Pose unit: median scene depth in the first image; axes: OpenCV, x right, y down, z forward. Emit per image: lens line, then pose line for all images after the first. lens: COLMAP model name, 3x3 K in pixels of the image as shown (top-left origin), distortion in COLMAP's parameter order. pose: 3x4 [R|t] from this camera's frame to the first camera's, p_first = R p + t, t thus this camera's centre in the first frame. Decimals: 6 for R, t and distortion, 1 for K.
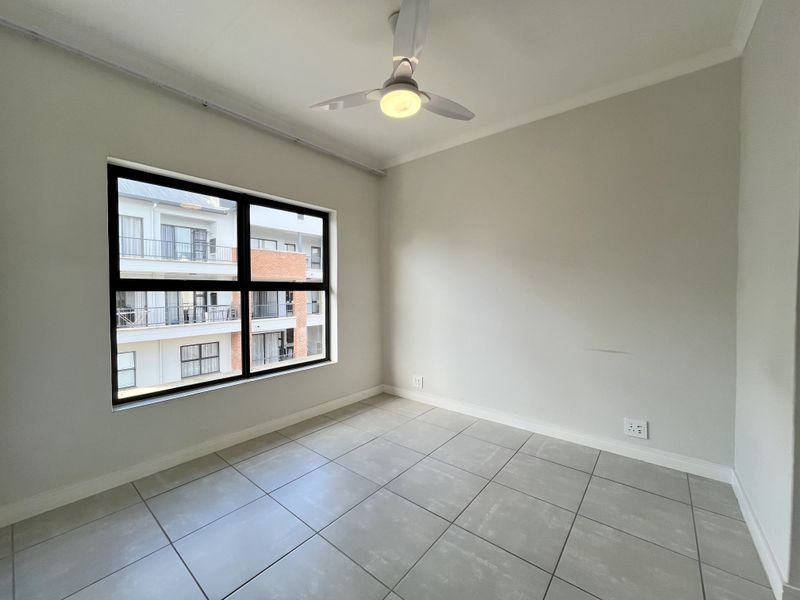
lens RADIAL K [[322.0, 0, 398.2], [0, 322.0, 291.0], [0, 0, 1]] dist [0.143840, -0.058480]
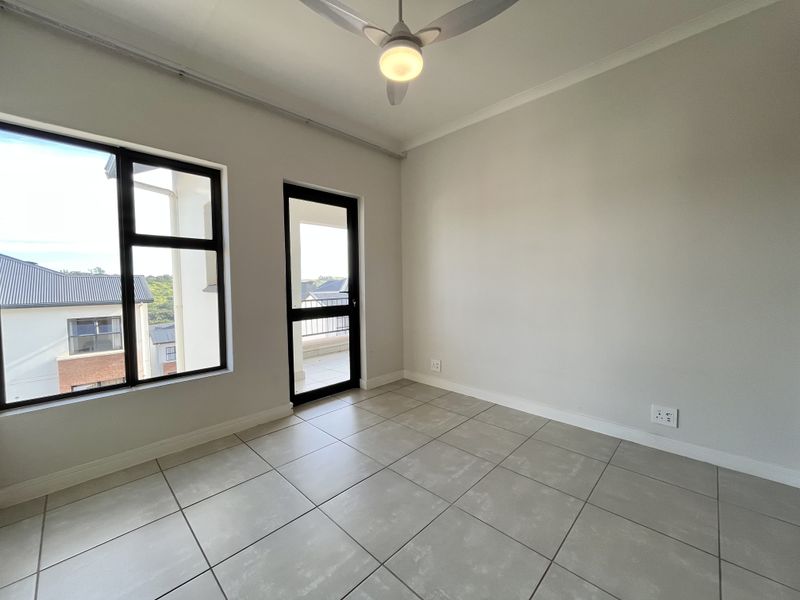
lens RADIAL K [[312.6, 0, 400.0], [0, 312.6, 300.0], [0, 0, 1]] dist [0.101884, -0.000091]
pose [[0.996973, 0.005594, -0.077546, 0.074007], [0.000214, 0.997207, 0.074682, -0.001130], [0.077747, -0.074473, 0.994188, 0.082571]]
